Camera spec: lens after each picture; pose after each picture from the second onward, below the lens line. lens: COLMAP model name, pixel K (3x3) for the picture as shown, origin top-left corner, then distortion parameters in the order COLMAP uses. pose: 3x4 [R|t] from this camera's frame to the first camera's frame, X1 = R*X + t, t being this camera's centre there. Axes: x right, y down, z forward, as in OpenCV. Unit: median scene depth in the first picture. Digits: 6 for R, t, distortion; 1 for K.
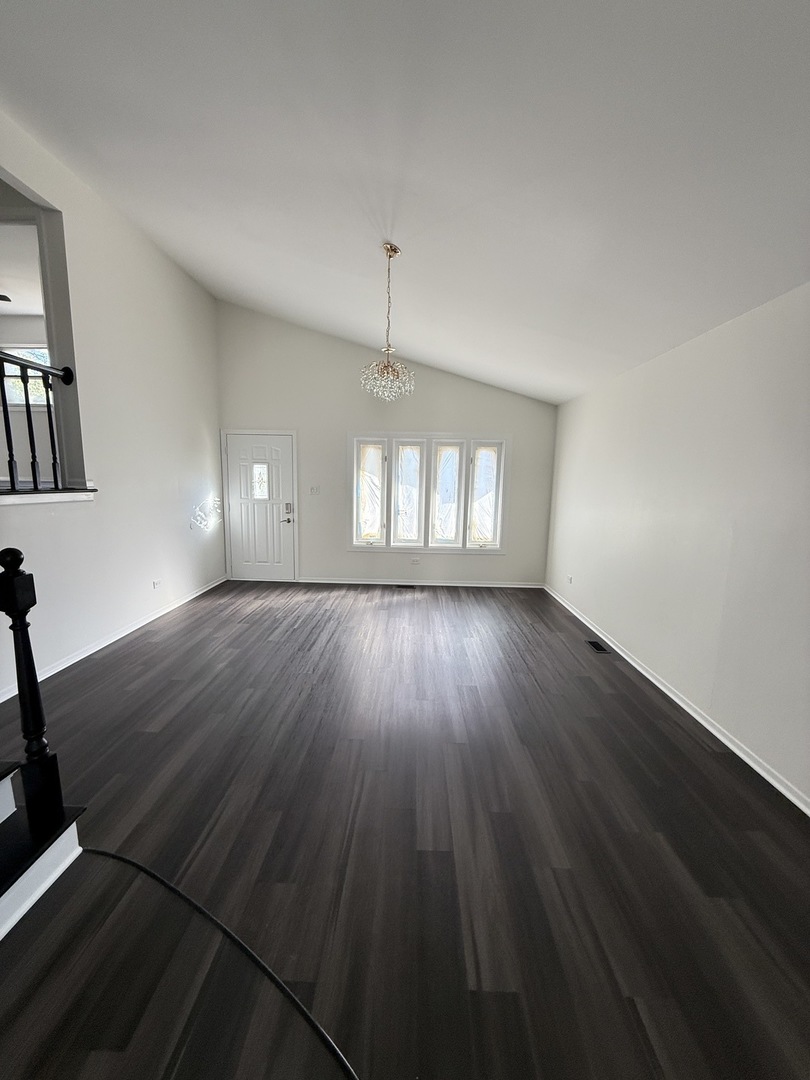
lens RADIAL K [[429.5, 0, 410.8], [0, 429.5, 531.4], [0, 0, 1]] dist [-0.001920, 0.000225]
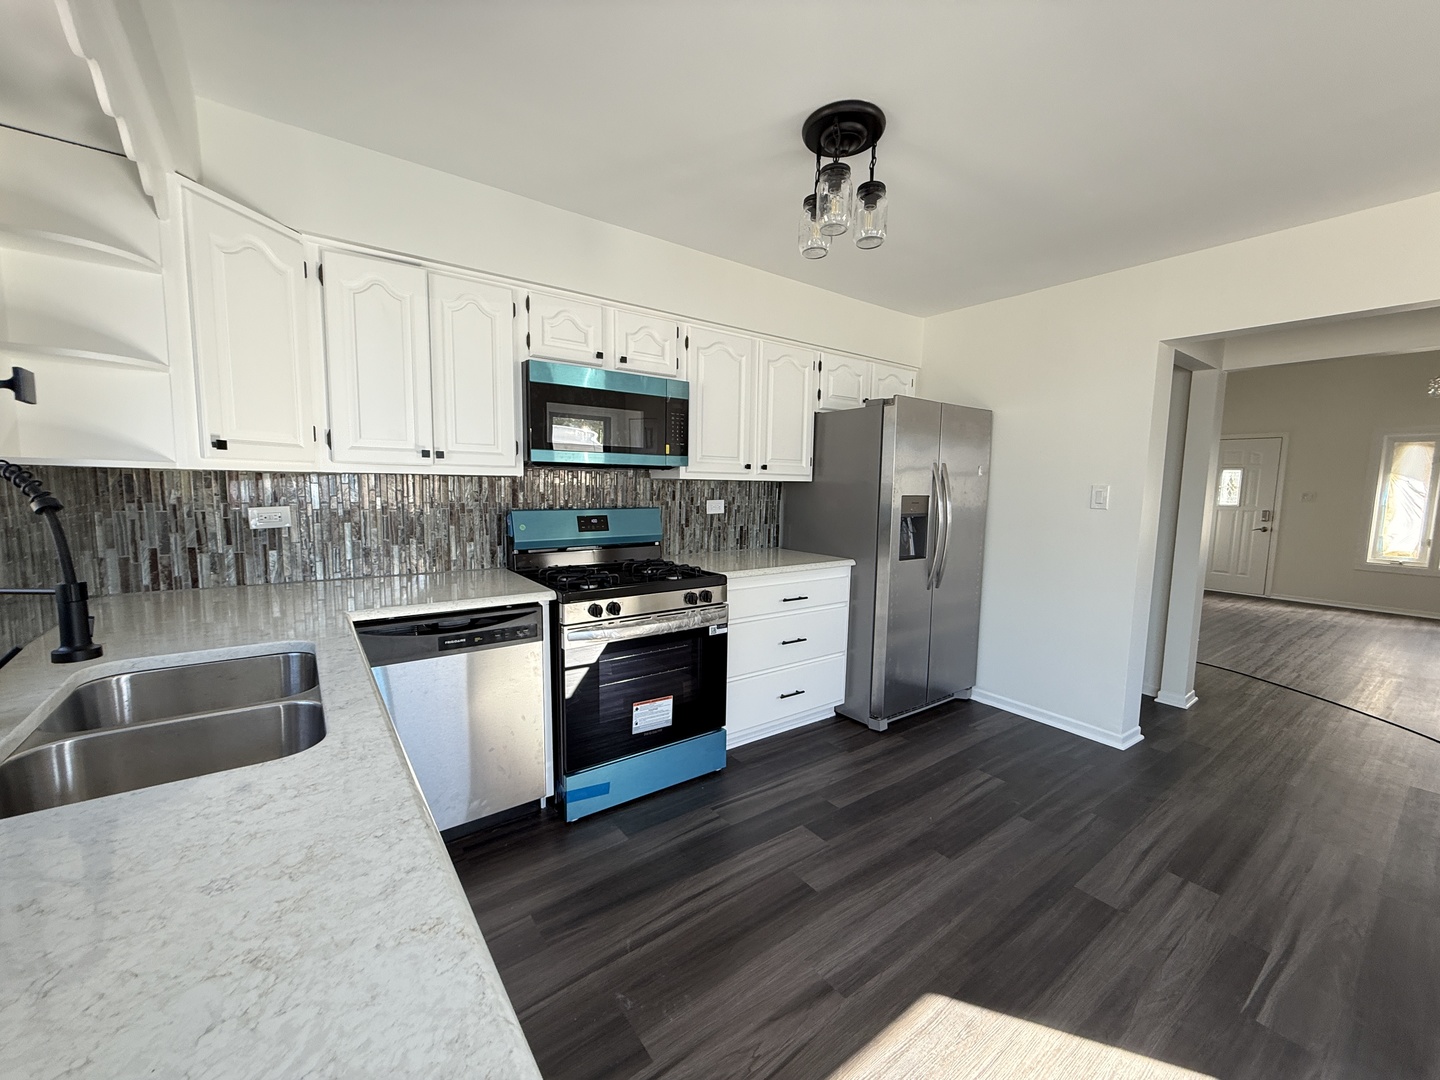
lens RADIAL K [[572.7, 0, 717.8], [0, 572.7, 541.6], [0, 0, 1]] dist [-0.001920, 0.000225]
pose [[0.611872, 0.071072, -0.787758, -0.034167], [-0.133335, 0.990970, -0.014159, 0.174256], [0.779638, 0.113699, 0.615823, -0.665050]]
